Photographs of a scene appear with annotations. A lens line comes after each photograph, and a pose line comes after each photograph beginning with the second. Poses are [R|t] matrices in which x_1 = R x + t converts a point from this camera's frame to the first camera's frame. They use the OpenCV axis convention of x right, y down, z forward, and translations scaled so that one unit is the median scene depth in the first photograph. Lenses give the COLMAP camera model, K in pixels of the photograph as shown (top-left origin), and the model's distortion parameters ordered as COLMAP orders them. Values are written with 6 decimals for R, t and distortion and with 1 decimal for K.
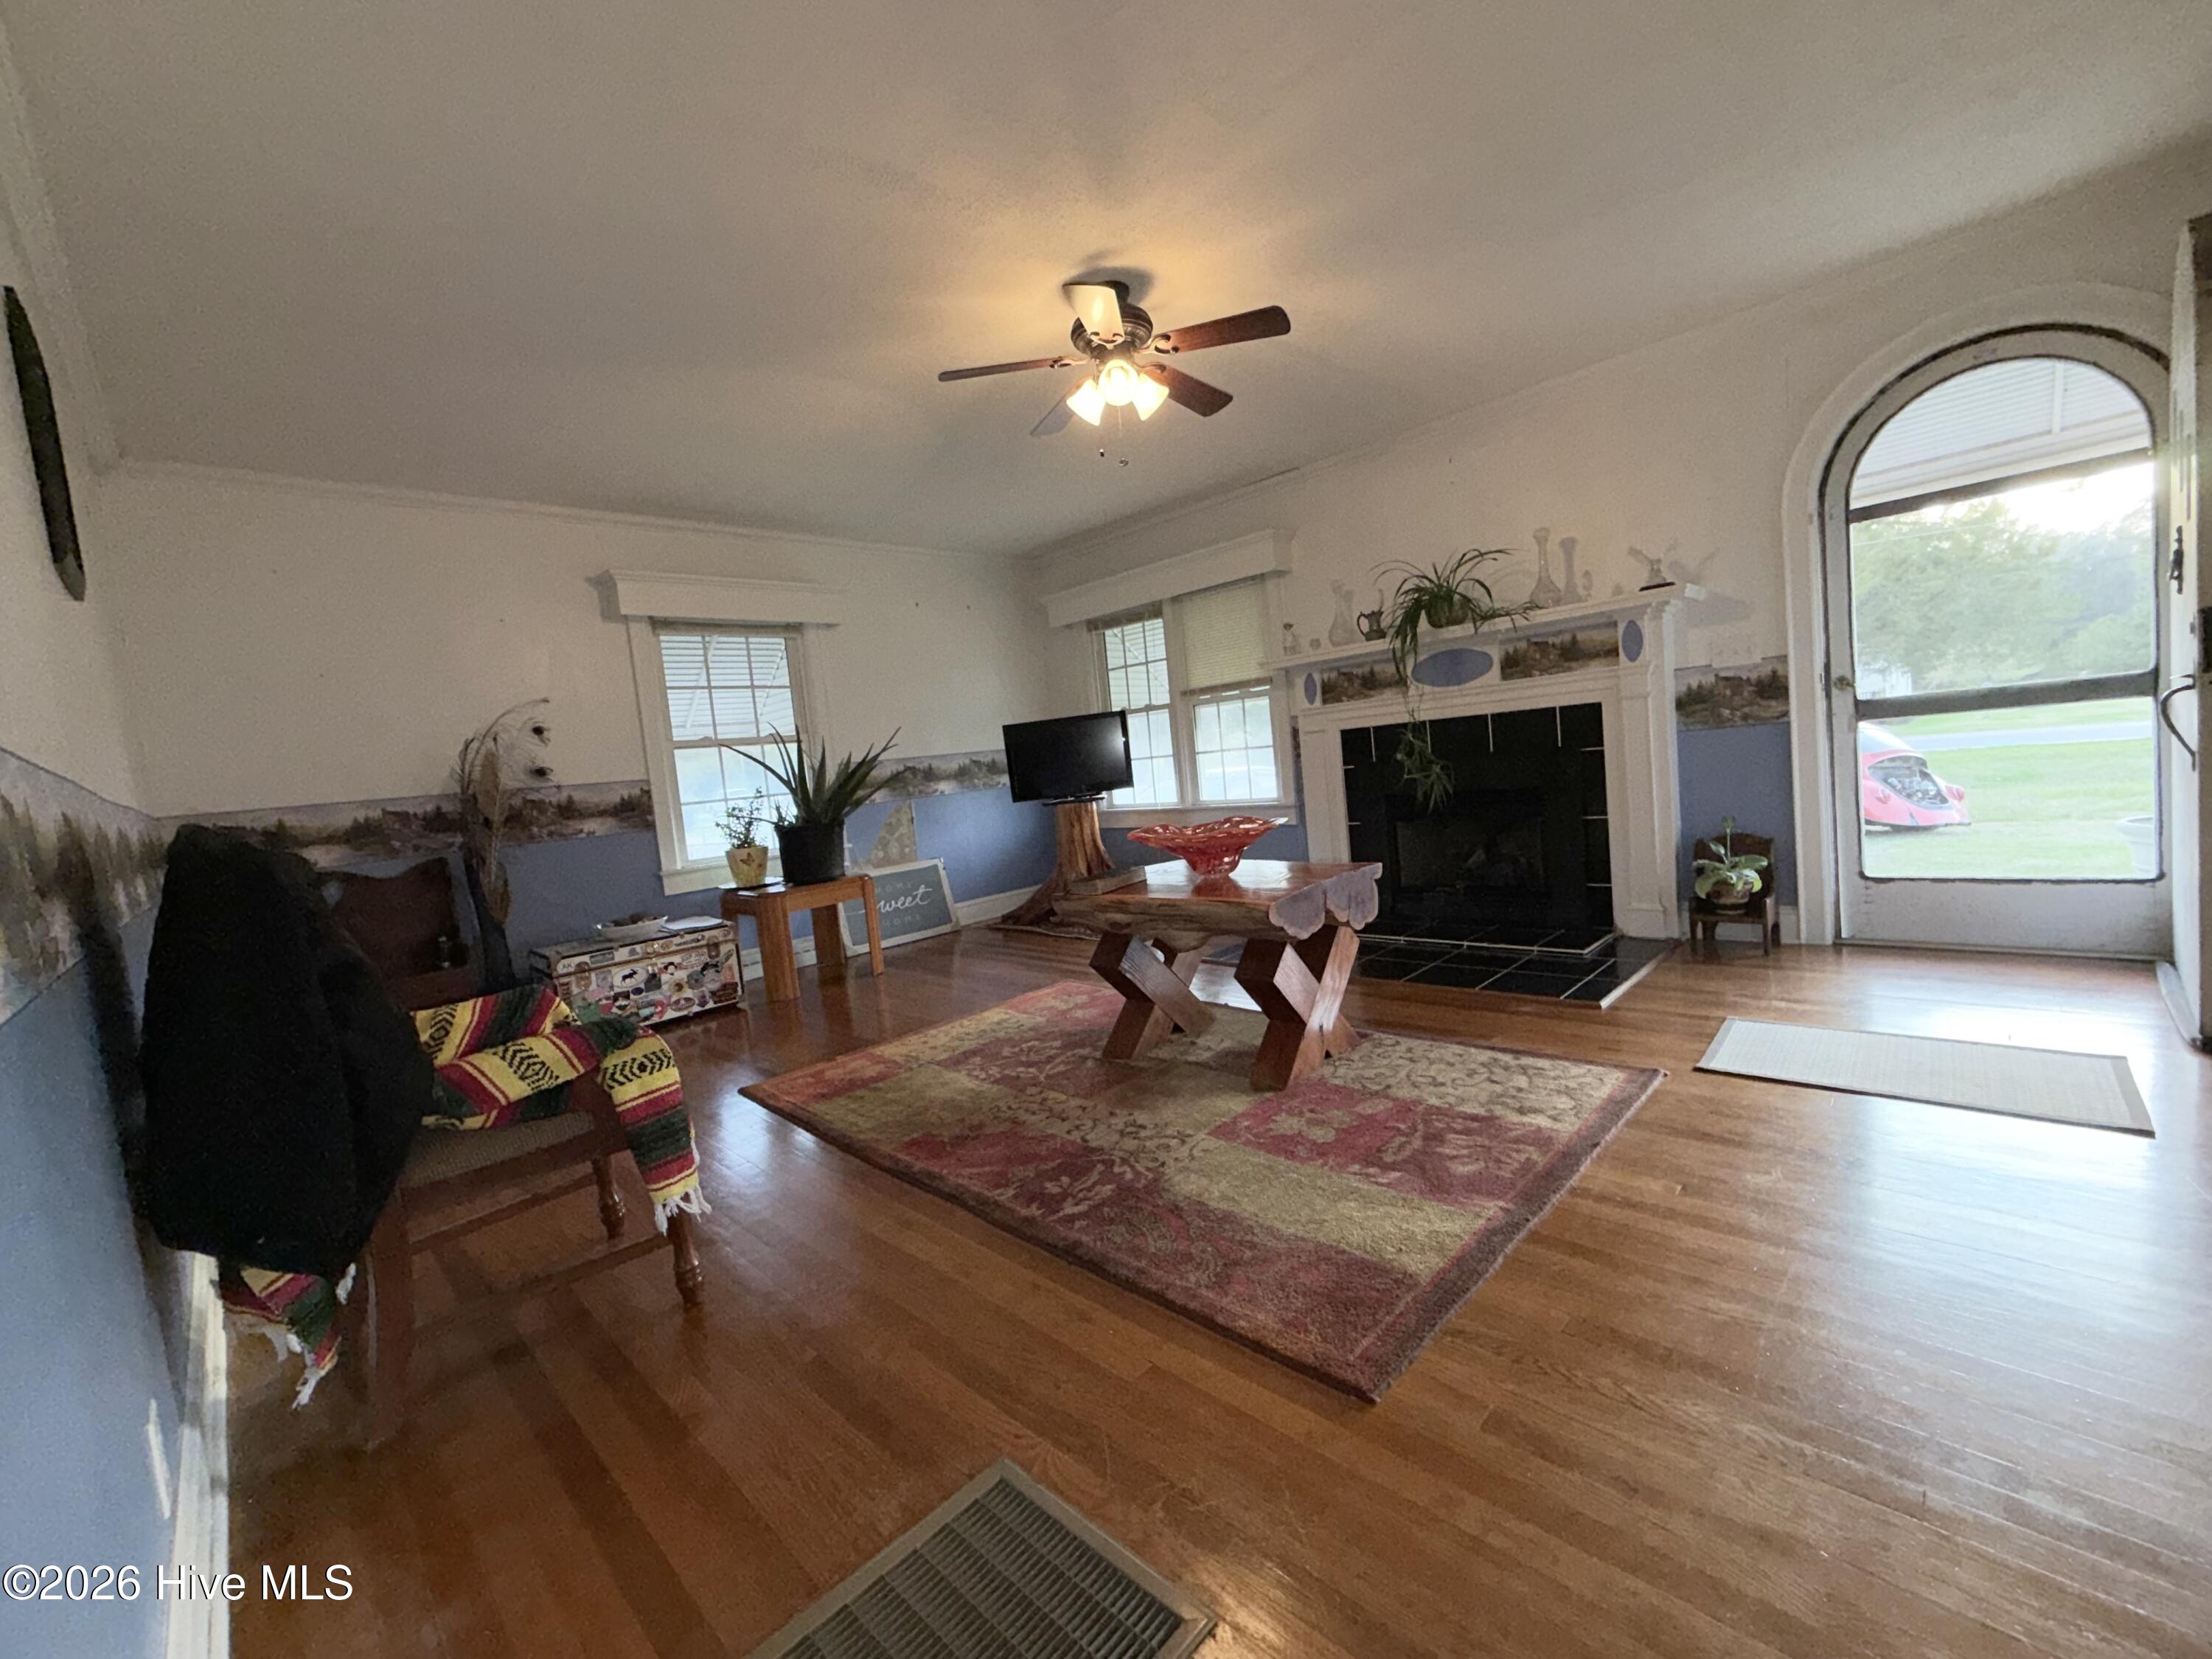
lens RADIAL K [[900.1, 0, 1099.1], [0, 900.1, 837.5], [0, 0, 1]] dist [-0.000420, -0.000265]
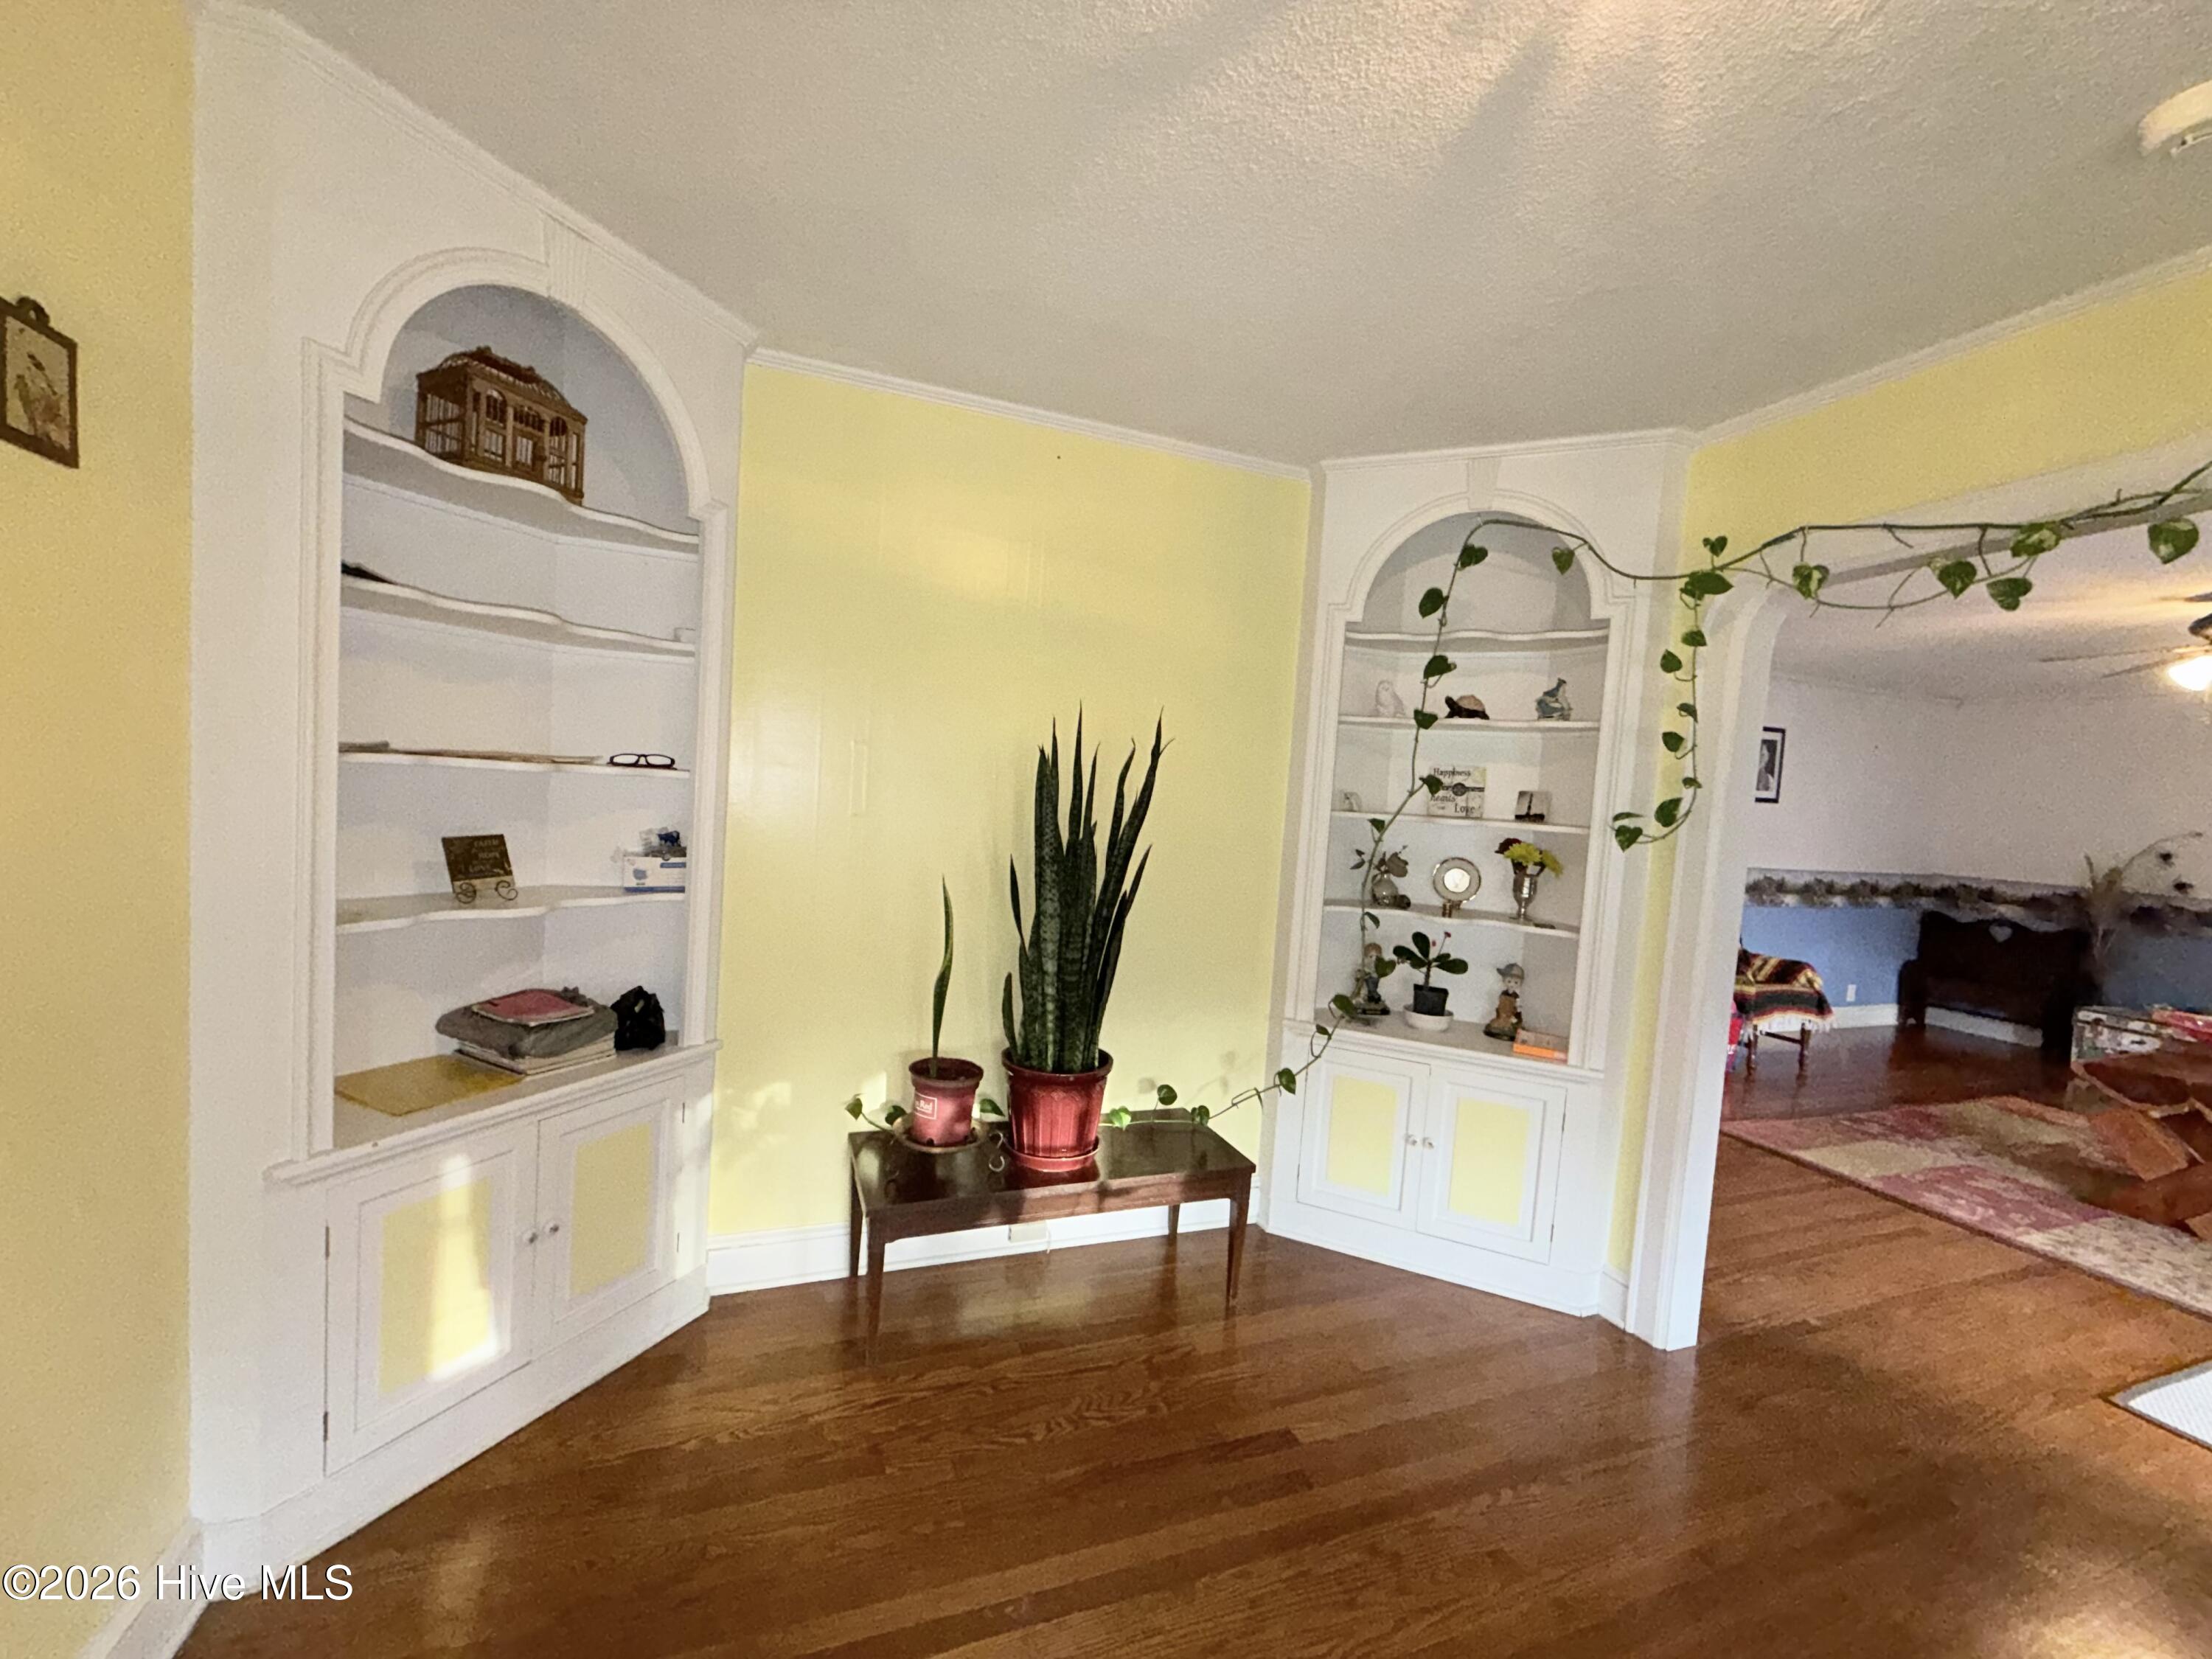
lens RADIAL K [[900.1, 0, 1105.1], [0, 900.1, 837.7], [0, 0, 1]] dist [-0.000420, -0.000265]
pose [[-0.408896, 0.124349, -0.904070, 2.189341], [-0.104240, 0.977825, 0.181639, -0.390936], [0.906608, 0.168511, -0.386866, 0.098008]]
